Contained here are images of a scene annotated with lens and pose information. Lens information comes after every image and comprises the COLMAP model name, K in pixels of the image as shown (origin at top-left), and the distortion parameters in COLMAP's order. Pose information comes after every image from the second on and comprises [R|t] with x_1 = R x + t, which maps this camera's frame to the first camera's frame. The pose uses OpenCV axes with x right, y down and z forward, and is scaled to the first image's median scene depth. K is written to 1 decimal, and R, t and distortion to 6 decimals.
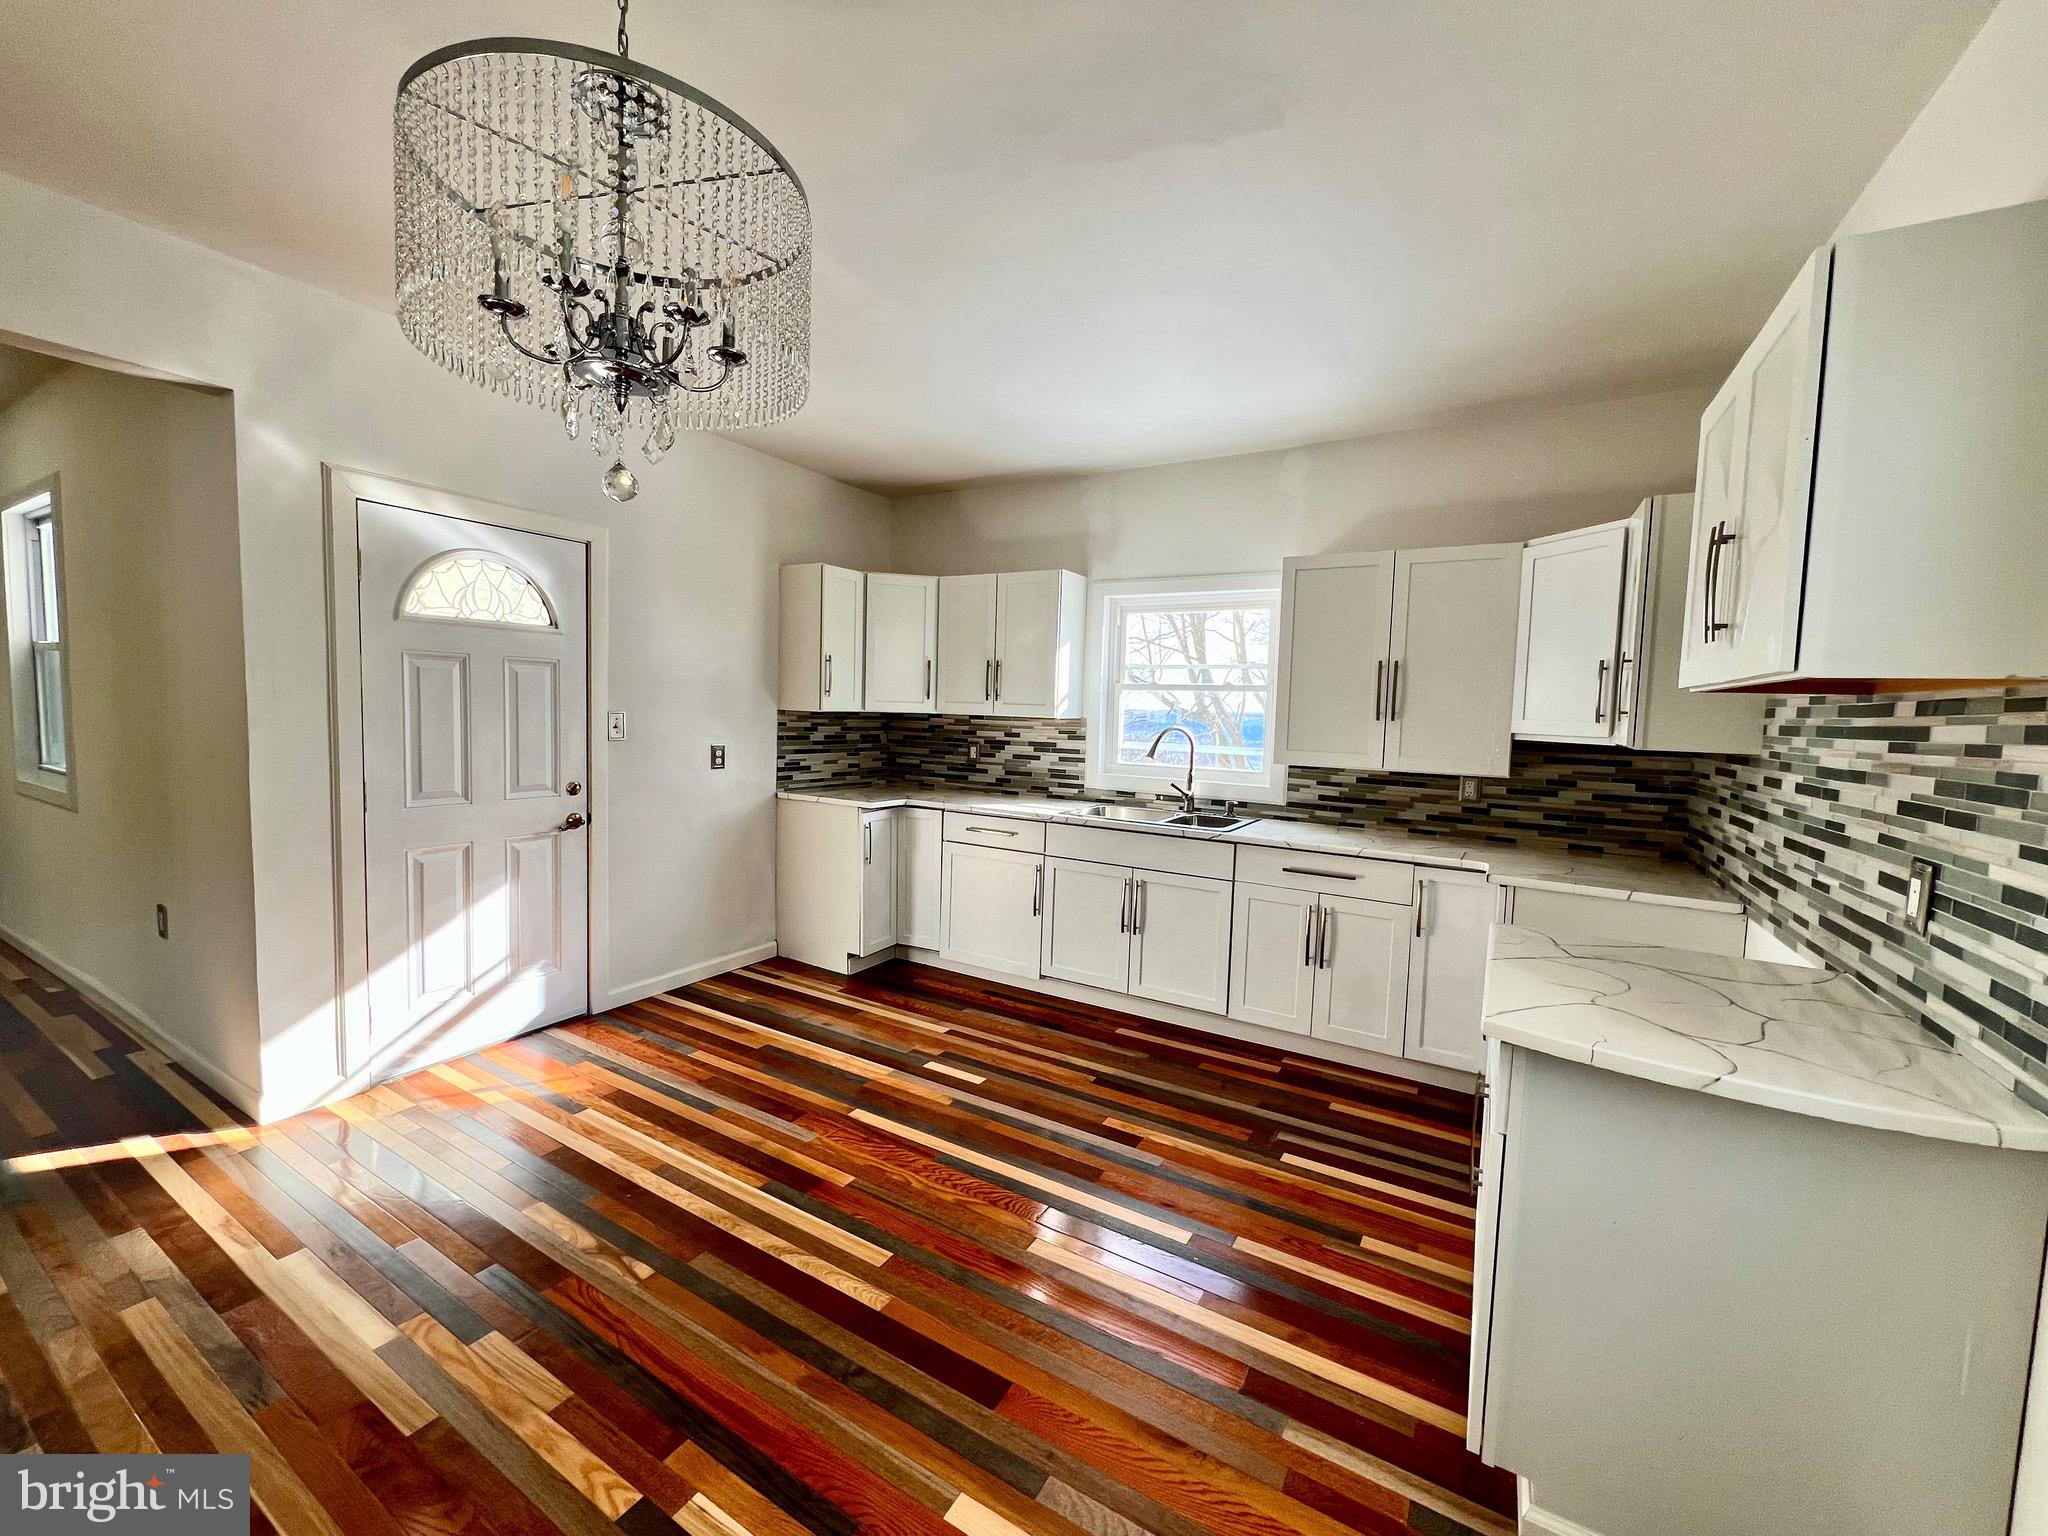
lens RADIAL K [[825.2, 0, 1024.0], [0, 825.2, 768.0], [0, 0, 1]] dist [0.001759, 0.000126]
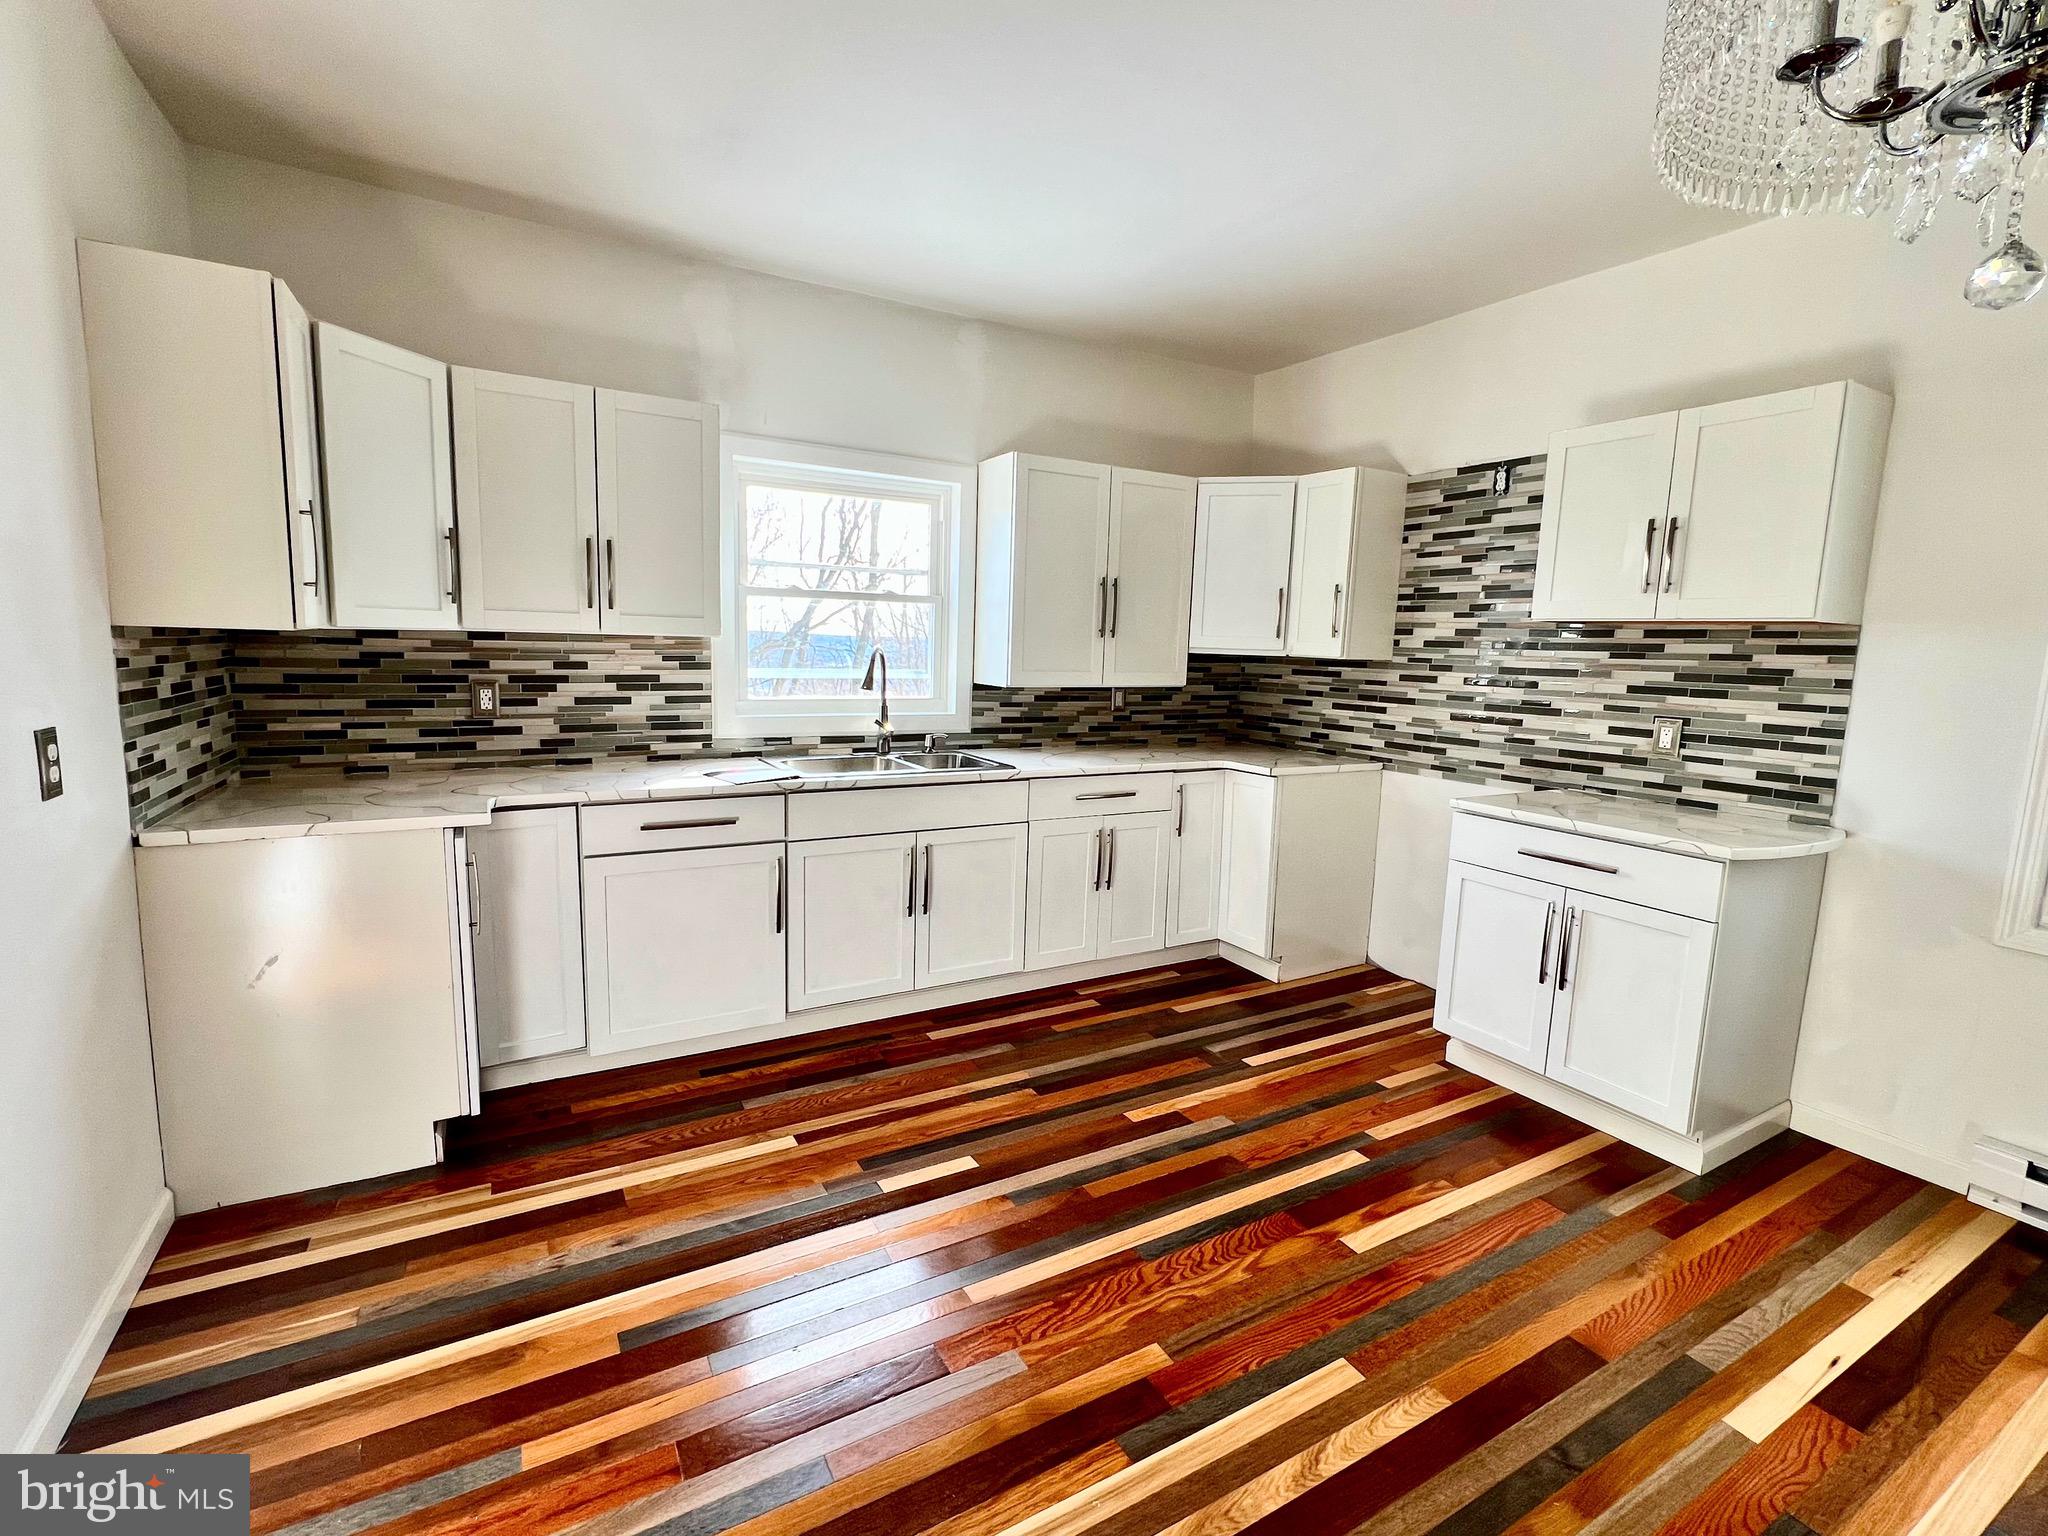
lens RADIAL K [[912.3, 0, 1024.0], [0, 912.3, 768.0], [0, 0, 1]] dist [0.000075, 0.000236]
pose [[0.494092, -0.137395, 0.858485, -0.522668], [0.051248, 0.990320, 0.128999, -0.042250], [-0.867898, -0.019742, 0.496350, 0.463548]]
